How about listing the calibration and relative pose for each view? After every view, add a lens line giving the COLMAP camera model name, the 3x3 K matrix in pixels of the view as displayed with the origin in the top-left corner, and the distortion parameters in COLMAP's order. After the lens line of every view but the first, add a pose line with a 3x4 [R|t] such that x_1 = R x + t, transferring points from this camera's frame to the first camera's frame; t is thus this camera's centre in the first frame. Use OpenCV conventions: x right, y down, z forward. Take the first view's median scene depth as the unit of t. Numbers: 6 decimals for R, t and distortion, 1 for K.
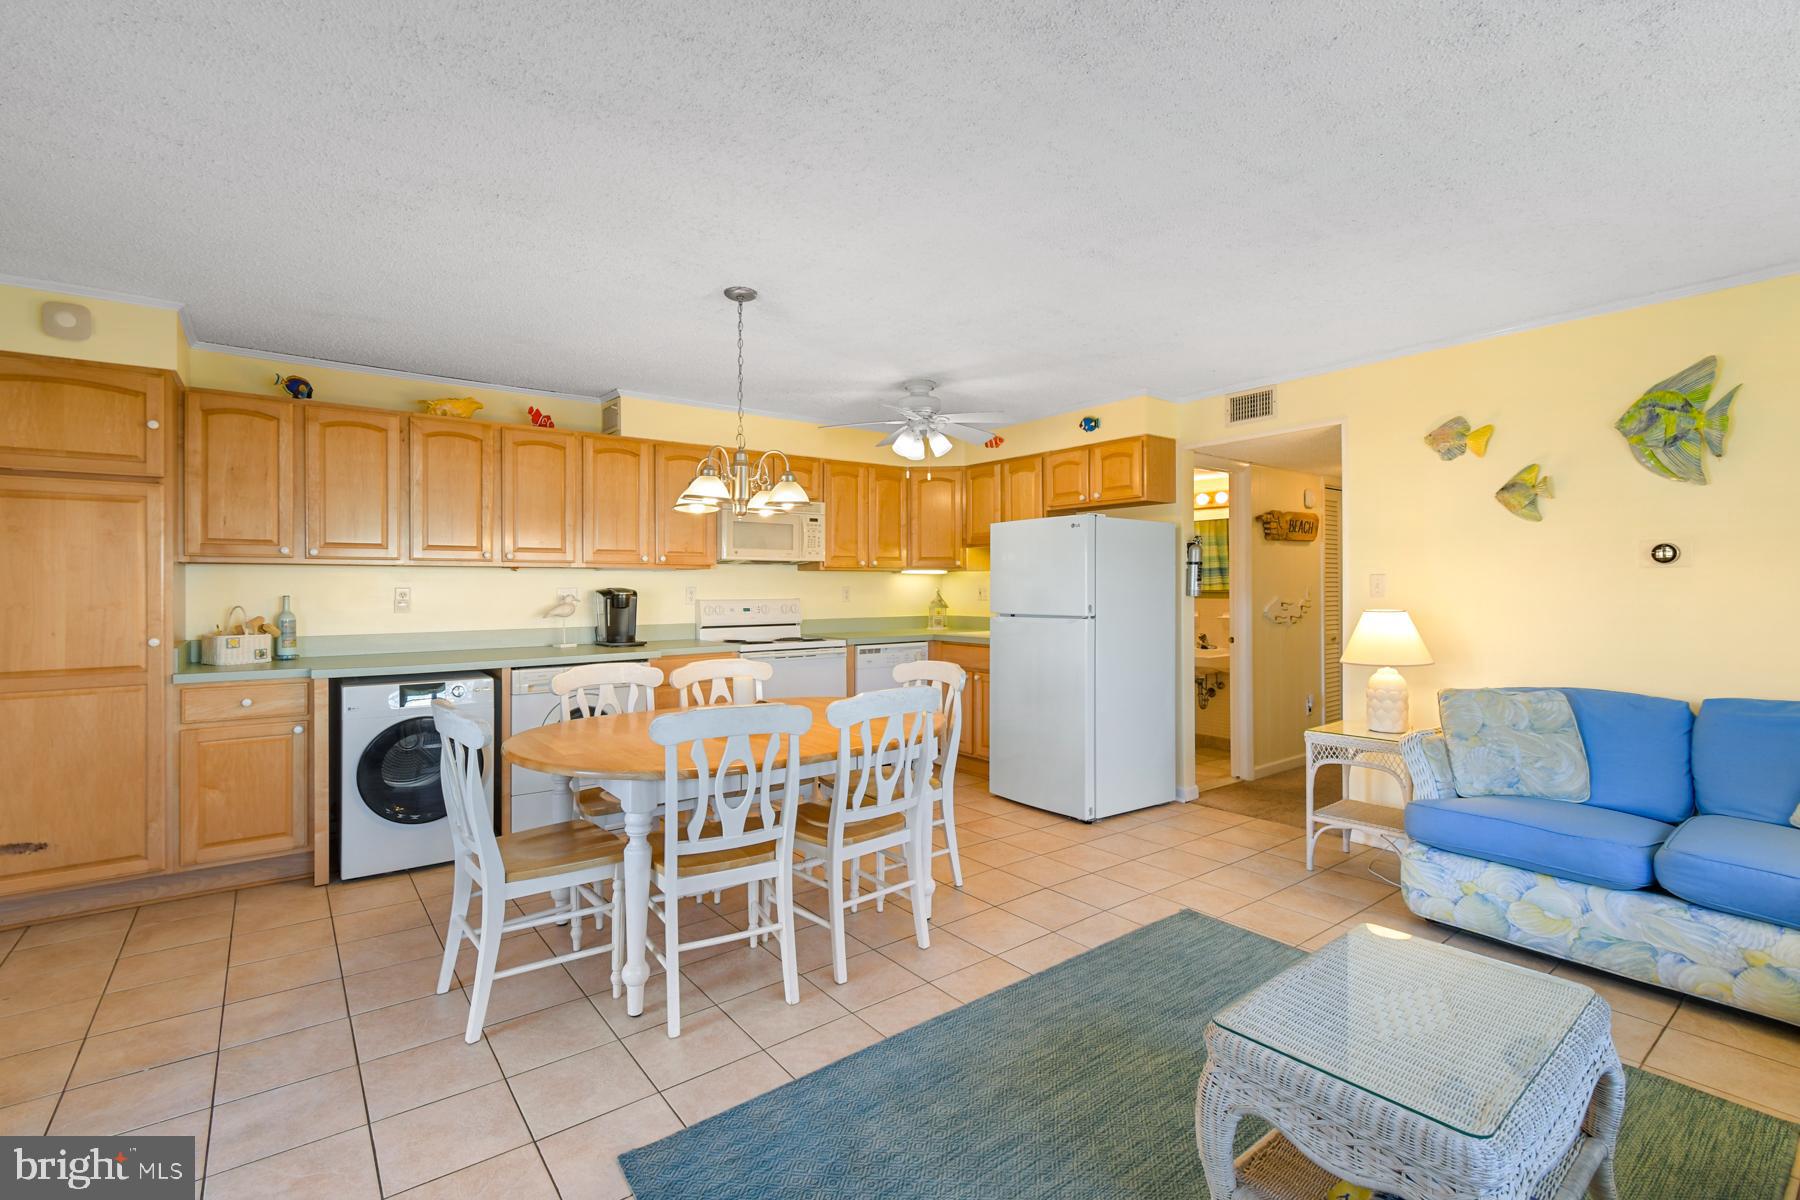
lens RADIAL K [[817.8, 0, 888.4], [0, 817.8, 585.6], [0, 0, 1]] dist [0.000381, 0.000564]
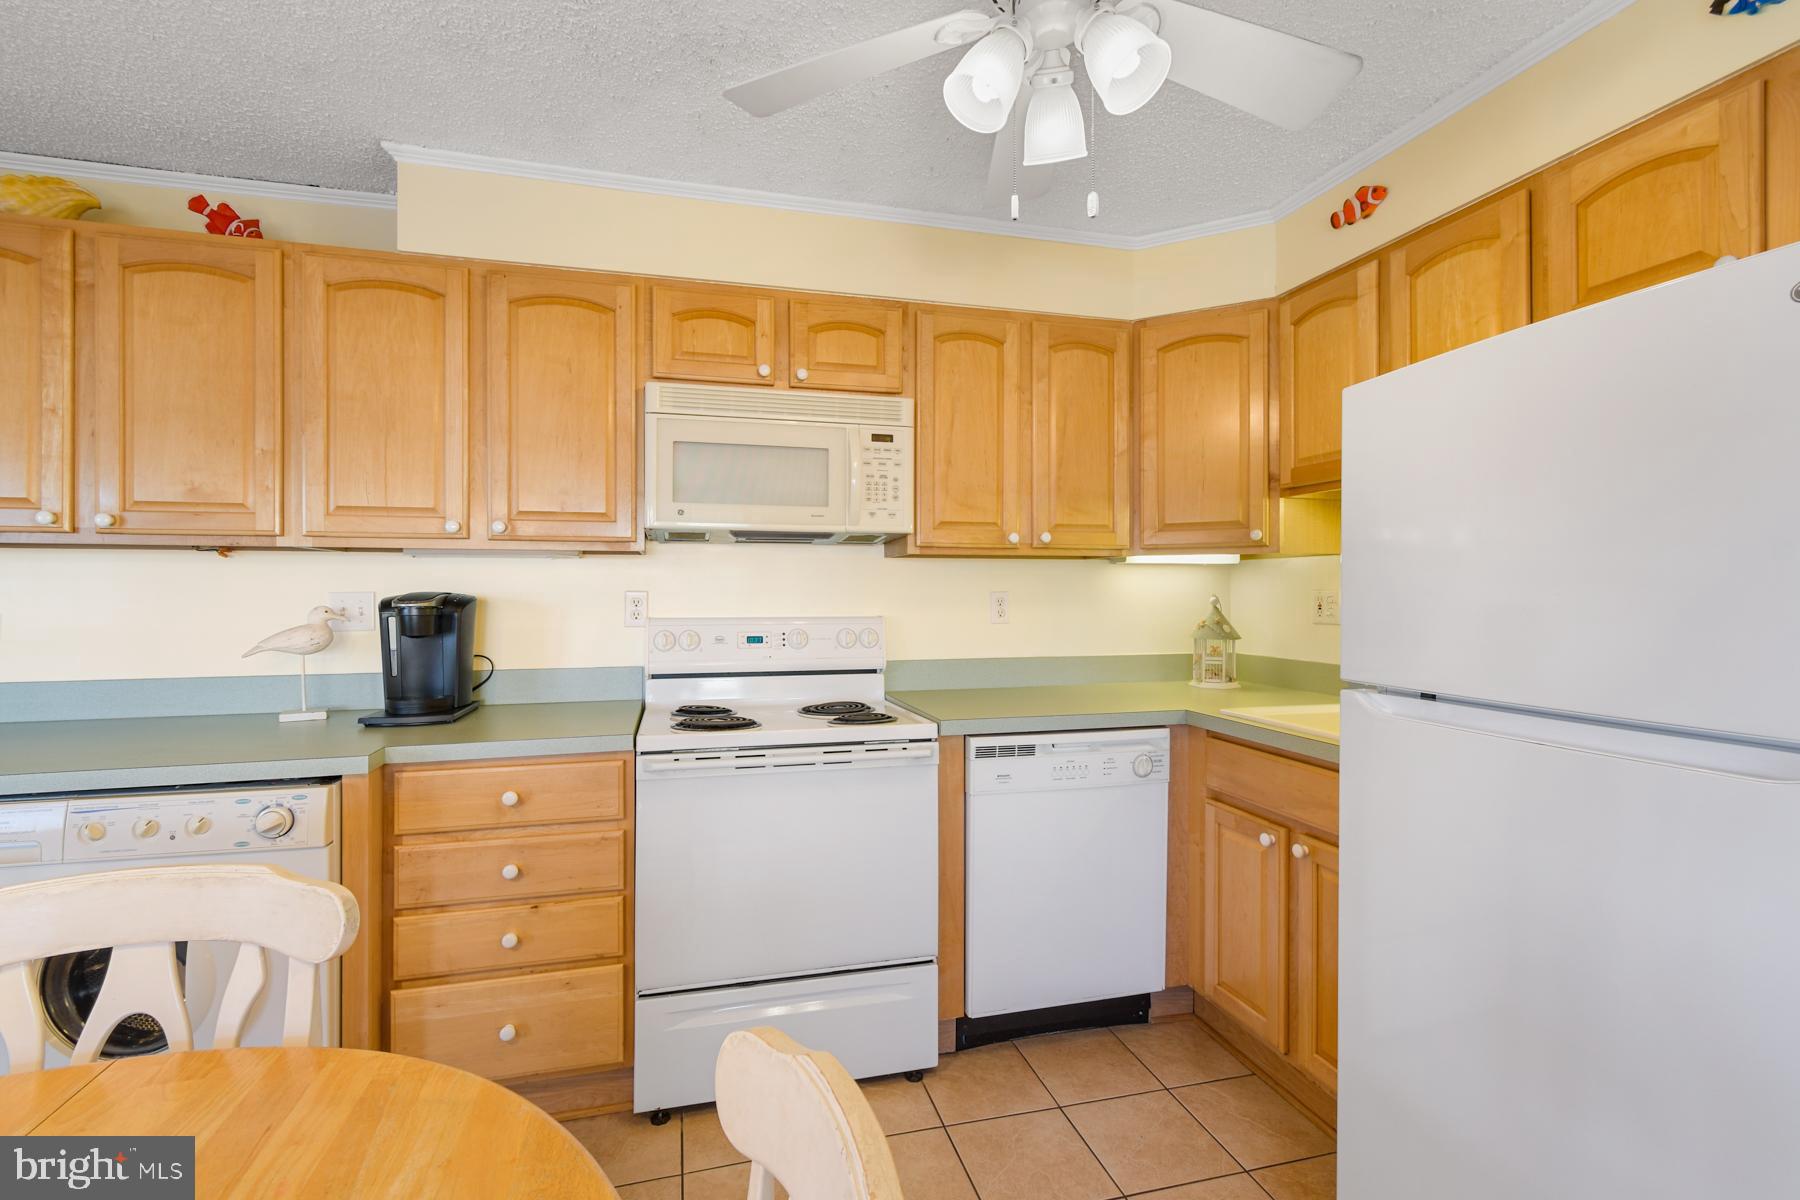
lens RADIAL K [[817.8, 0, 888.4], [0, 817.8, 585.6], [0, 0, 1]] dist [0.000381, 0.000564]
pose [[0.922833, 0.002598, -0.385191, 0.080091], [-0.002877, 0.999996, -0.000149, -0.001804], [0.385189, 0.001246, 0.922837, 0.603961]]
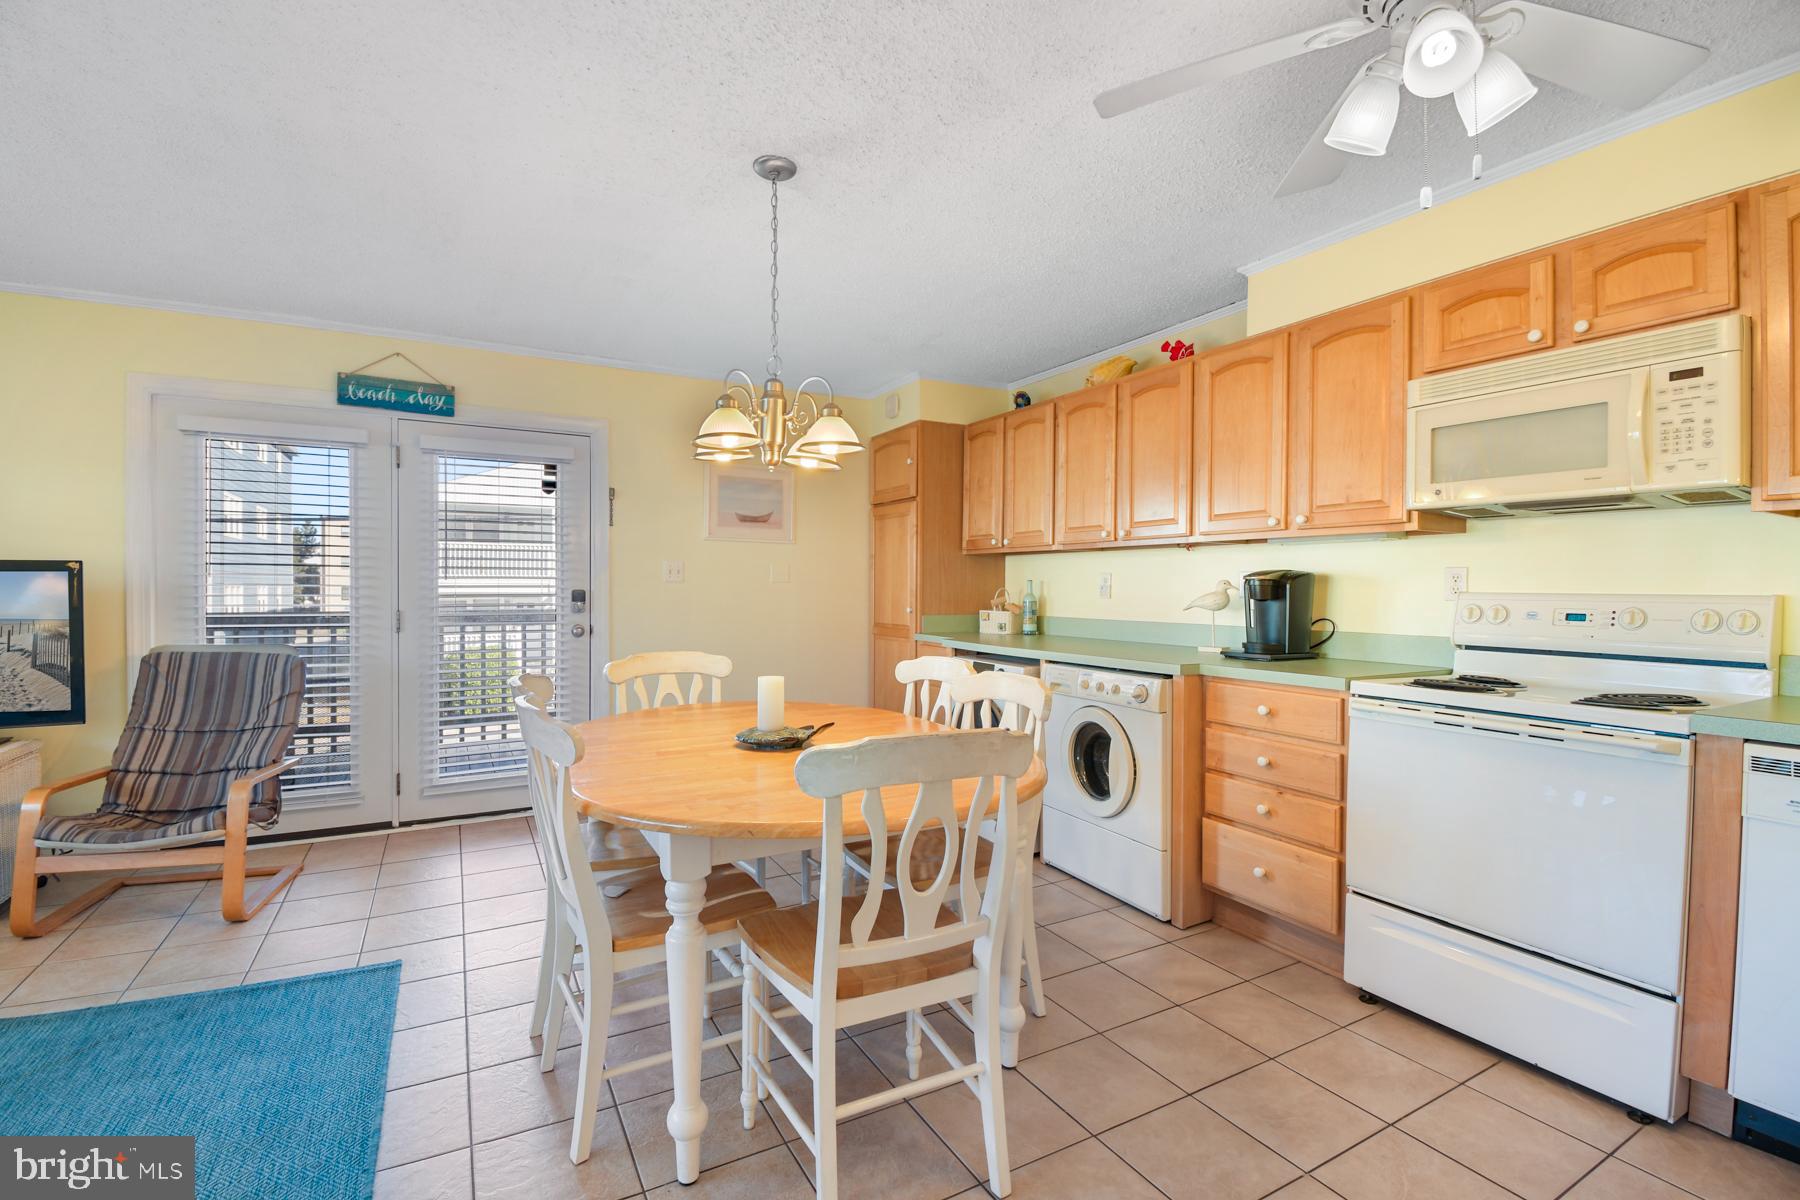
lens RADIAL K [[786.5, 0, 900.0], [0, 786.5, 600.0], [0, 0, 1]] dist [-0.000030, -0.015642]
pose [[-0.146325, 0.019874, -0.989037, 0.298113], [-0.003061, 0.999784, 0.020543, 0.012990], [0.989232, 0.006033, -0.146233, 0.713963]]
